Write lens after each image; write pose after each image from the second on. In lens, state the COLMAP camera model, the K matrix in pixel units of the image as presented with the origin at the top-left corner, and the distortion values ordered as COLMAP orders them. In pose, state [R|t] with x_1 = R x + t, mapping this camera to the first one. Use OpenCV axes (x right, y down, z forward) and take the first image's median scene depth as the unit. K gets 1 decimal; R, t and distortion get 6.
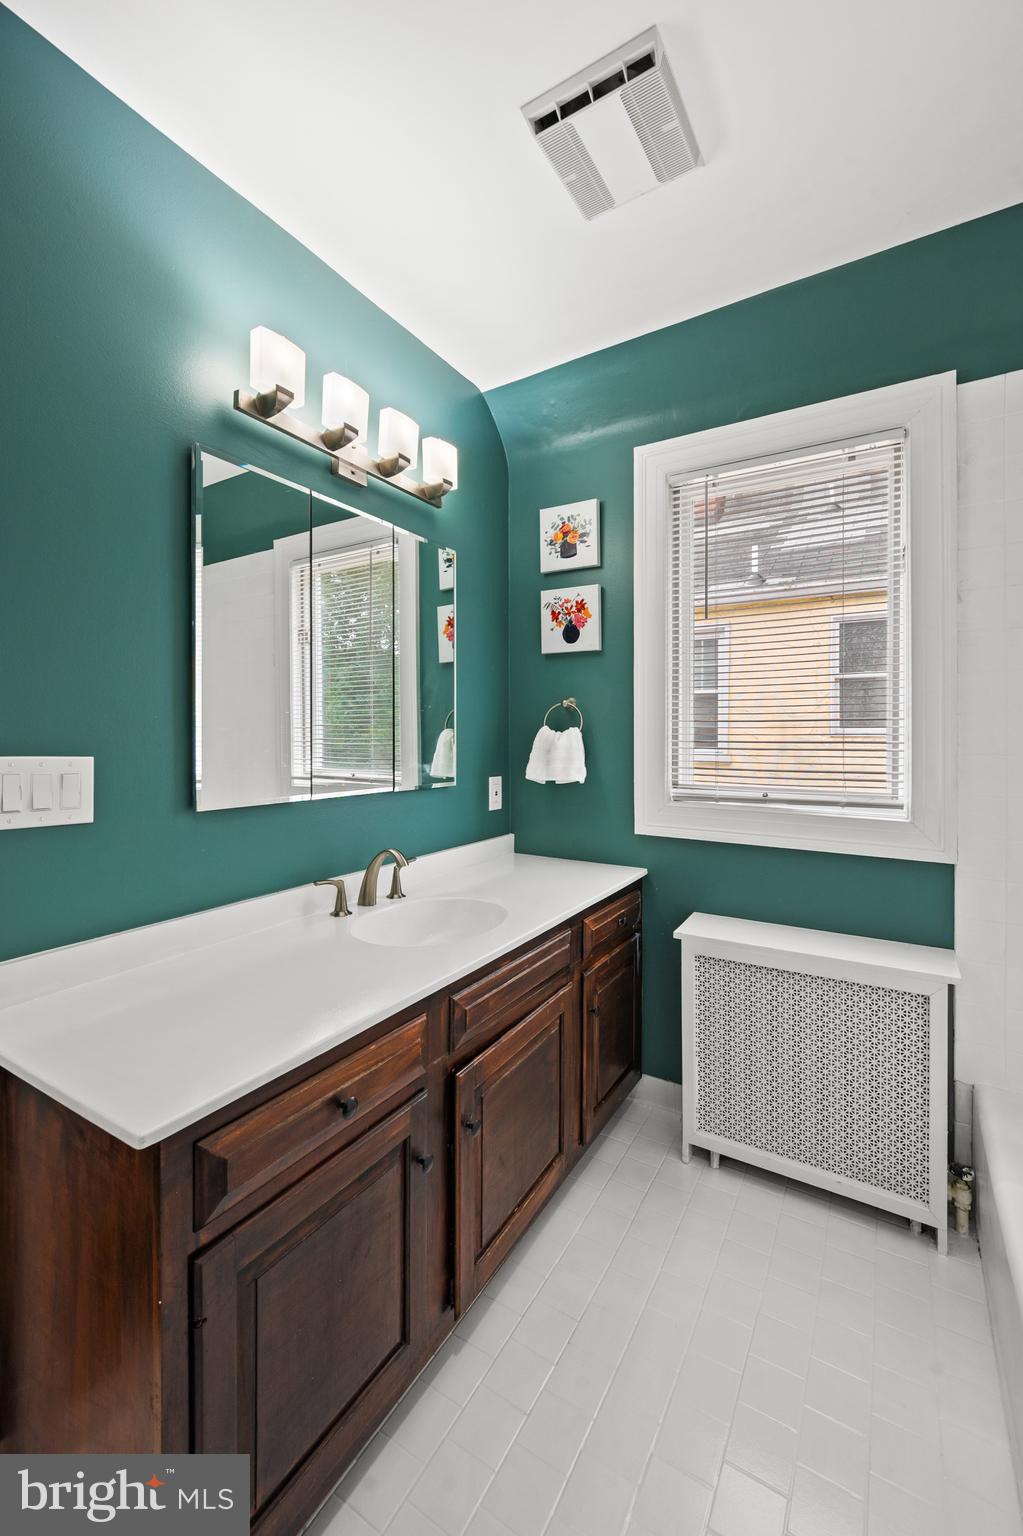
lens RADIAL K [[620.5, 0, 481.4], [0, 620.5, 739.7], [0, 0, 1]] dist [0.002718, -0.000690]
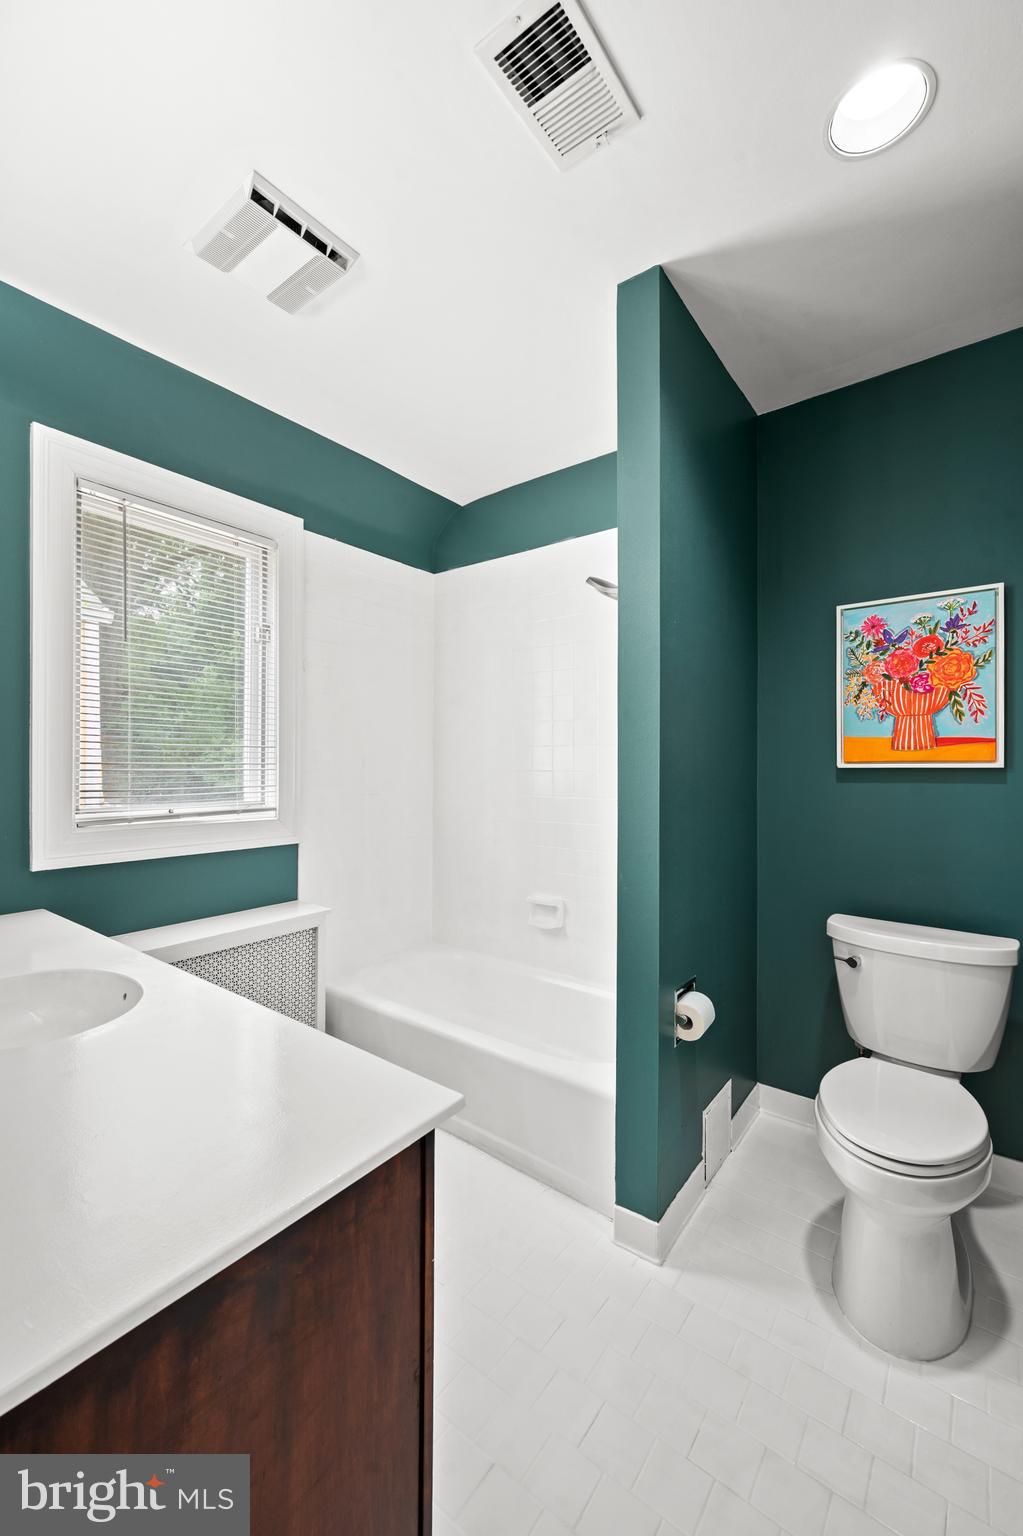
lens RADIAL K [[620.5, 0, 510.8], [0, 620.5, 763.4], [0, 0, 1]] dist [0.002718, -0.000690]
pose [[0.108036, -0.008077, 0.994114, -0.676841], [-0.004292, 0.999954, 0.008590, -0.010624], [-0.994138, -0.005194, 0.107996, 0.315475]]
